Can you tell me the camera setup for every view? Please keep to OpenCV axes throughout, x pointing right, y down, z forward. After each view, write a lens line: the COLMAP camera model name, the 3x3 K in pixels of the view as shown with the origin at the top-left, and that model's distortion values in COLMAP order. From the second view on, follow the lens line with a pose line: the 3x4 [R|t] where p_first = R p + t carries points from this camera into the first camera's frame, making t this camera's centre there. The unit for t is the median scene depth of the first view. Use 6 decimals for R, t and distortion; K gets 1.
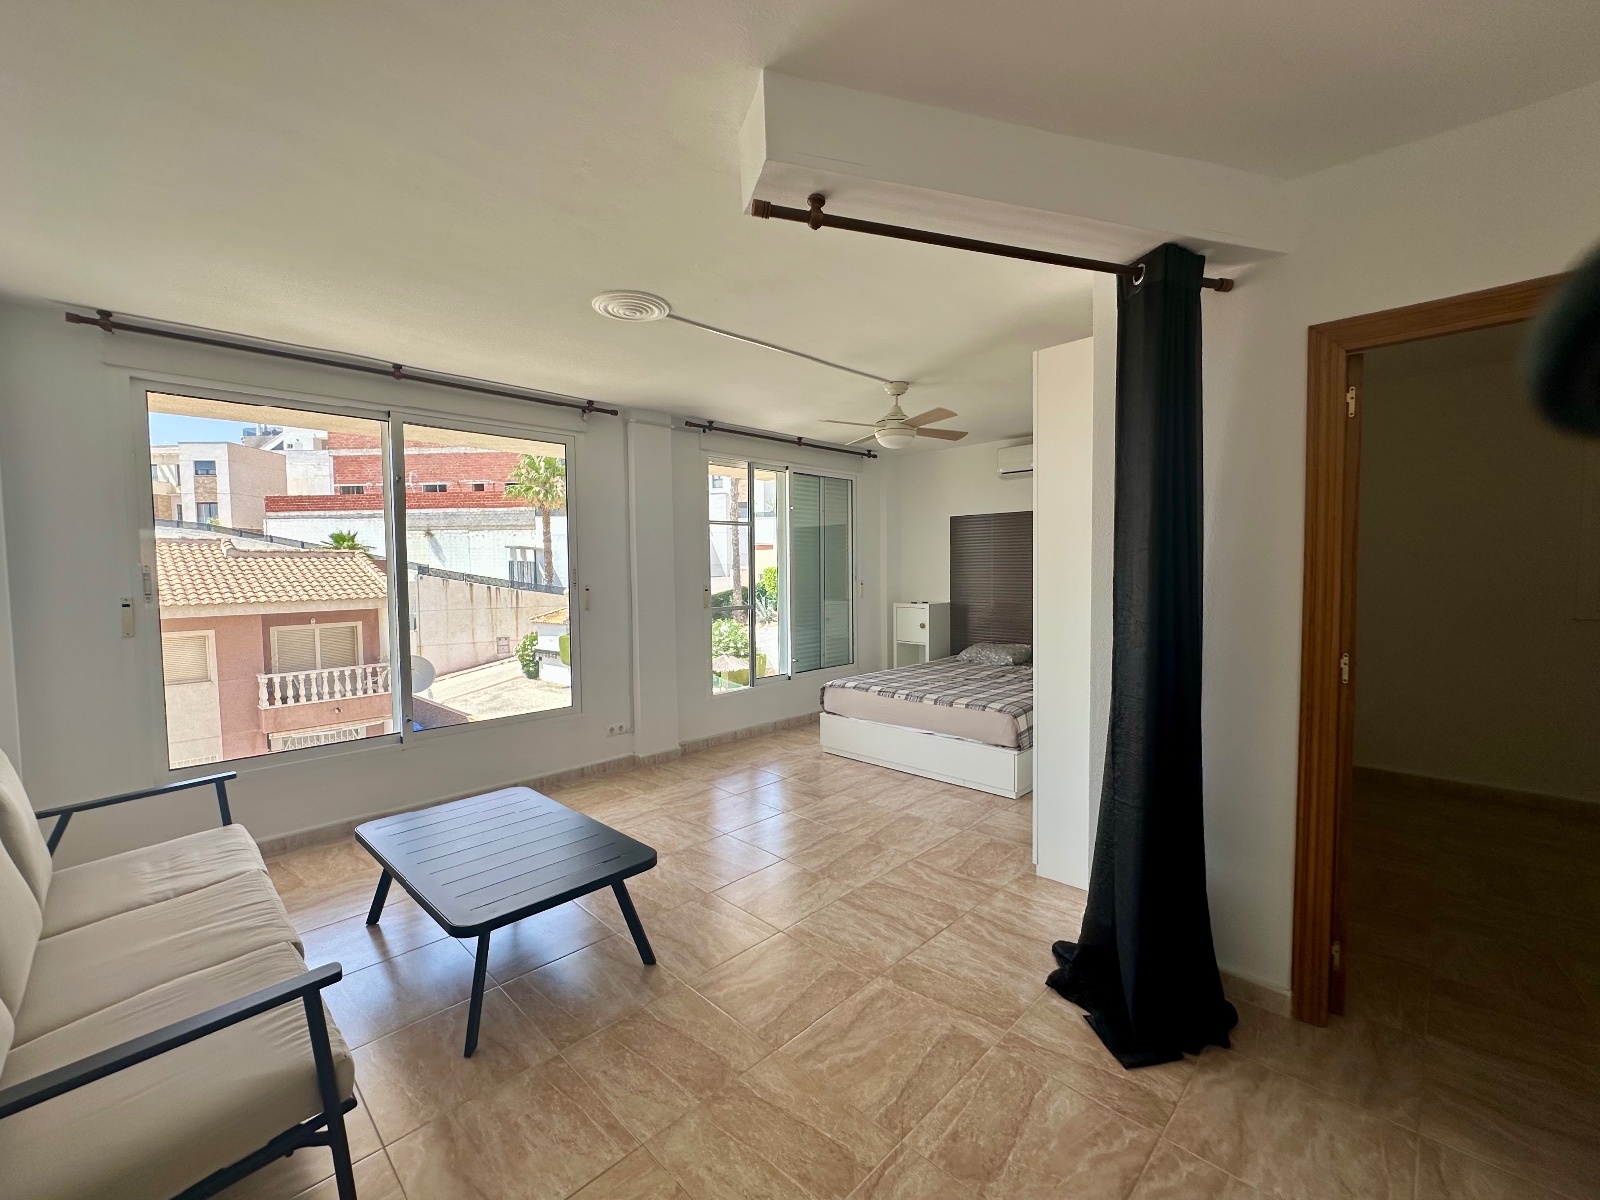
lens RADIAL K [[663.0, 0, 796.0], [0, 663.0, 599.3], [0, 0, 1]] dist [-0.004054, 0.000067]
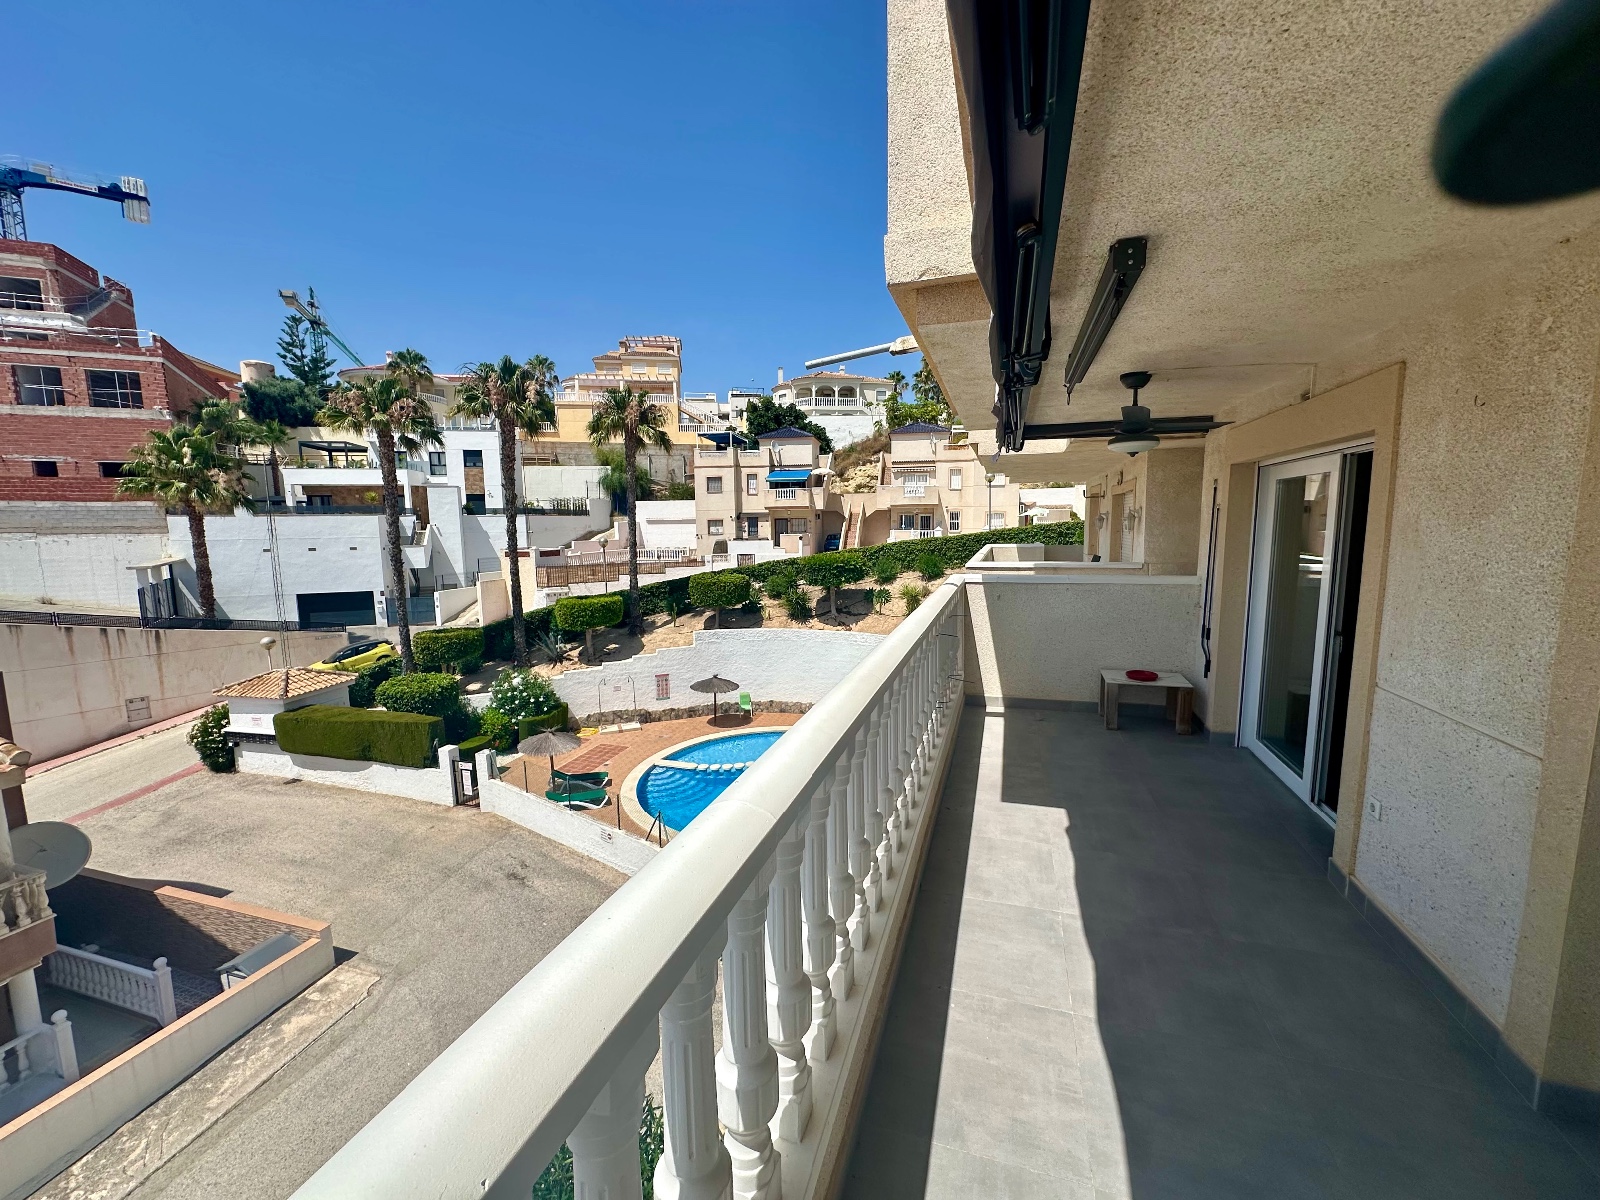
lens RADIAL K [[635.1, 0, 797.1], [0, 635.1, 601.5], [0, 0, 1]] dist [-0.005614, 0.000695]
pose [[0.896561, -0.051040, 0.439969, -1.027060], [0.021332, 0.997161, 0.072209, -0.789045], [-0.442405, -0.055354, 0.895105, 0.930806]]
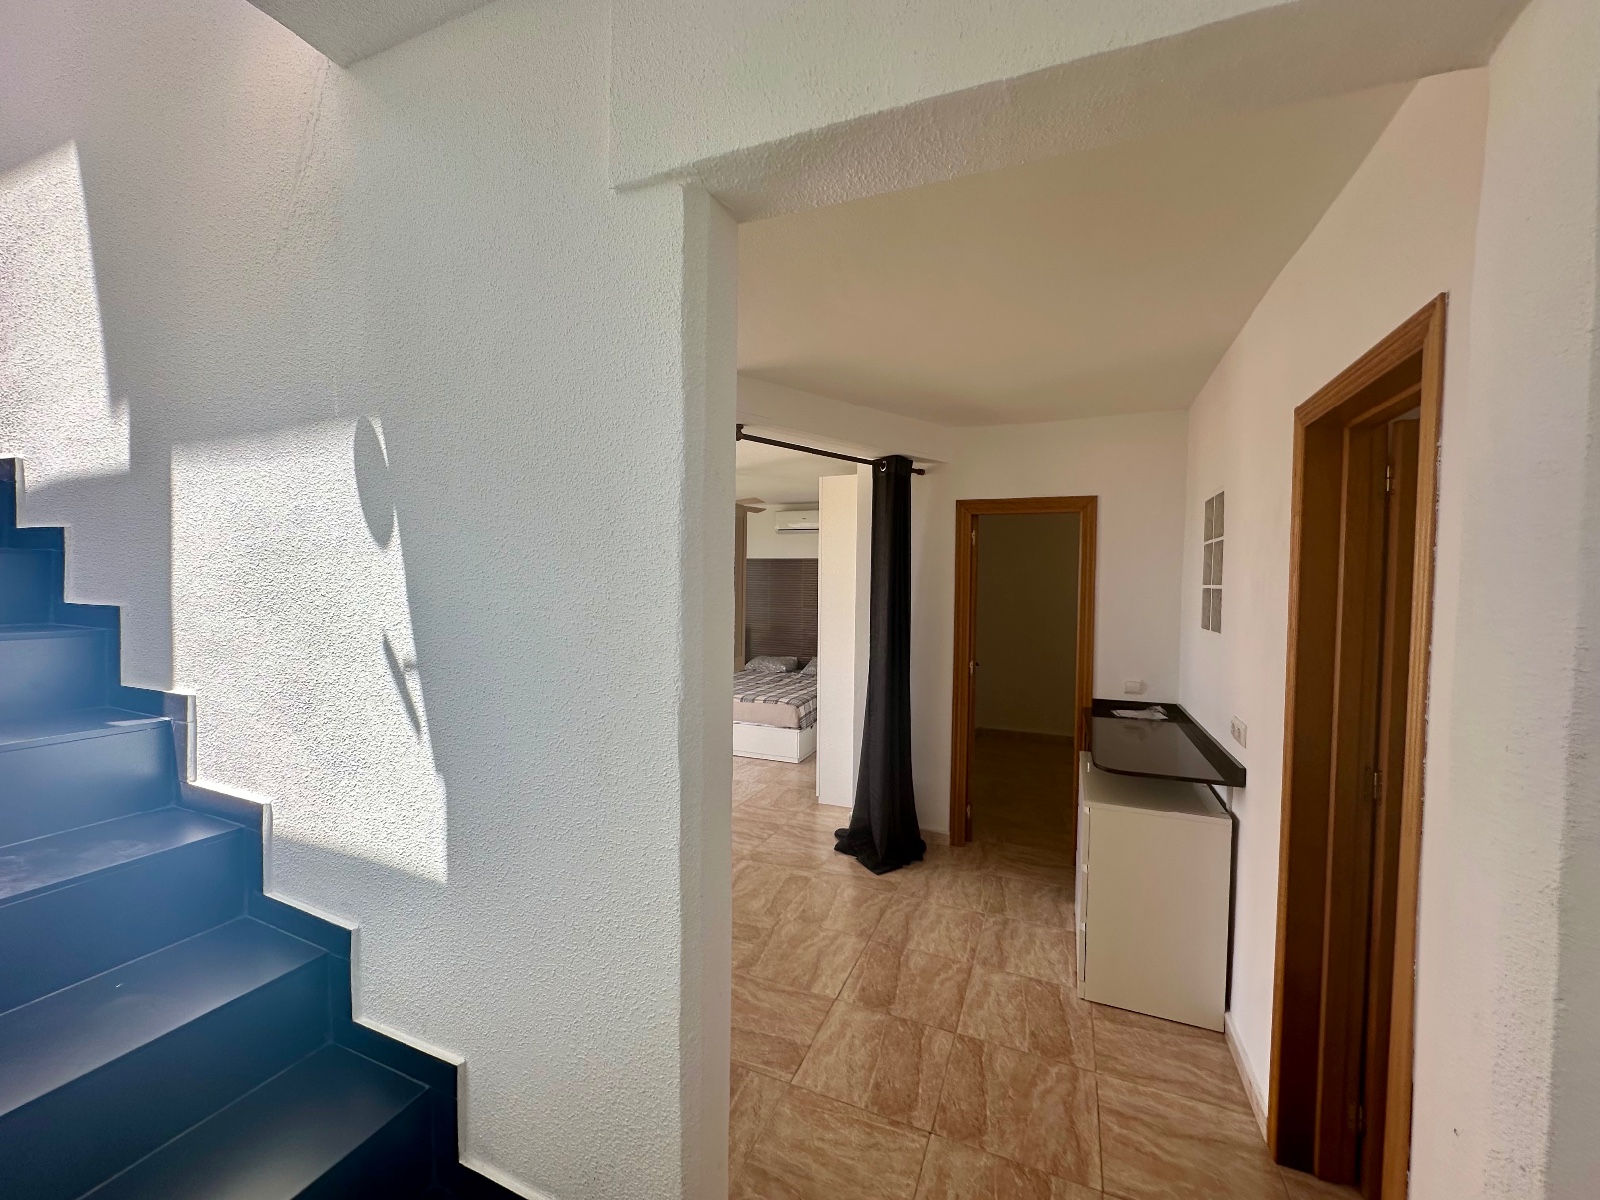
lens RADIAL K [[635.1, 0, 797.1], [0, 635.1, 601.5], [0, 0, 1]] dist [-0.005614, 0.000695]
pose [[0.926136, 0.013310, 0.376955, -0.191937], [-0.006048, 0.999773, -0.020442, -0.025790], [-0.377141, 0.016652, 0.926006, -0.288805]]
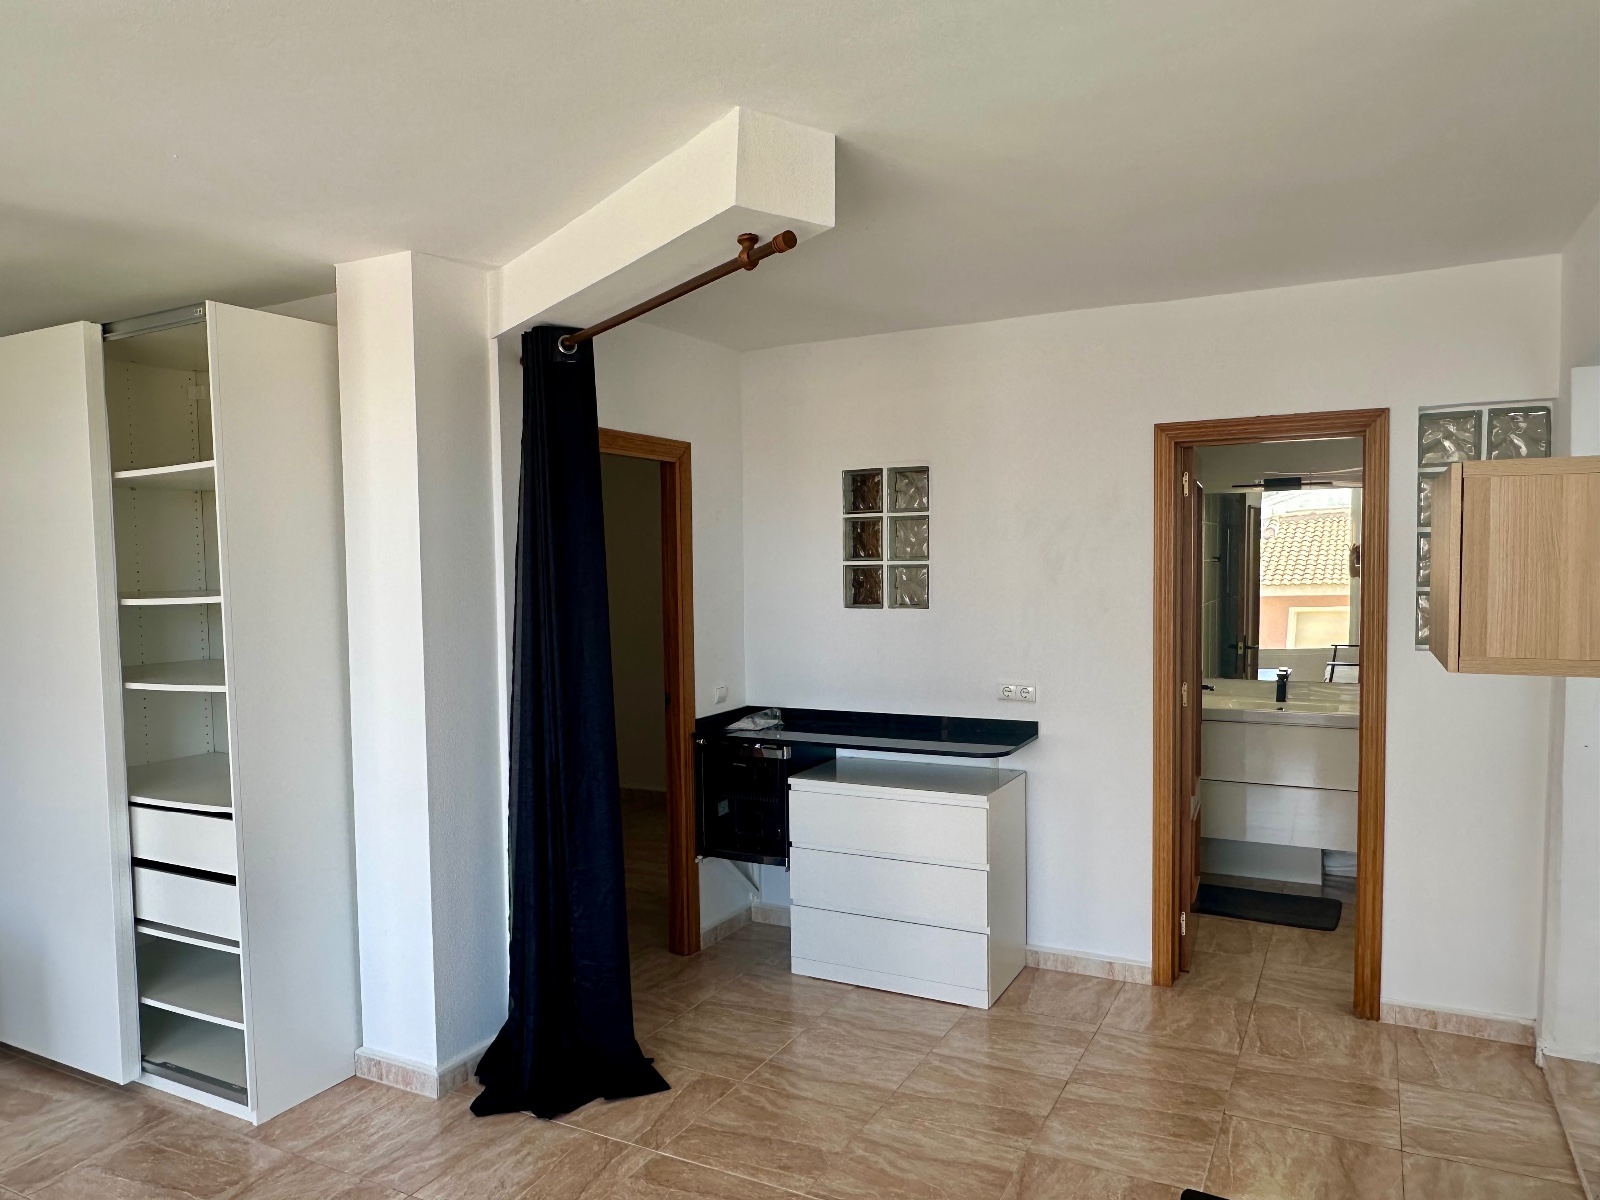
lens RADIAL K [[1085.6, 0, 792.9], [0, 1085.6, 621.6], [0, 0, 1]] dist [-0.006087, -0.003571]
pose [[-0.294395, -0.034463, 0.955062, -0.543699], [0.063595, 0.996428, 0.055559, -0.064714], [-0.953565, 0.077093, -0.291152, 0.550102]]
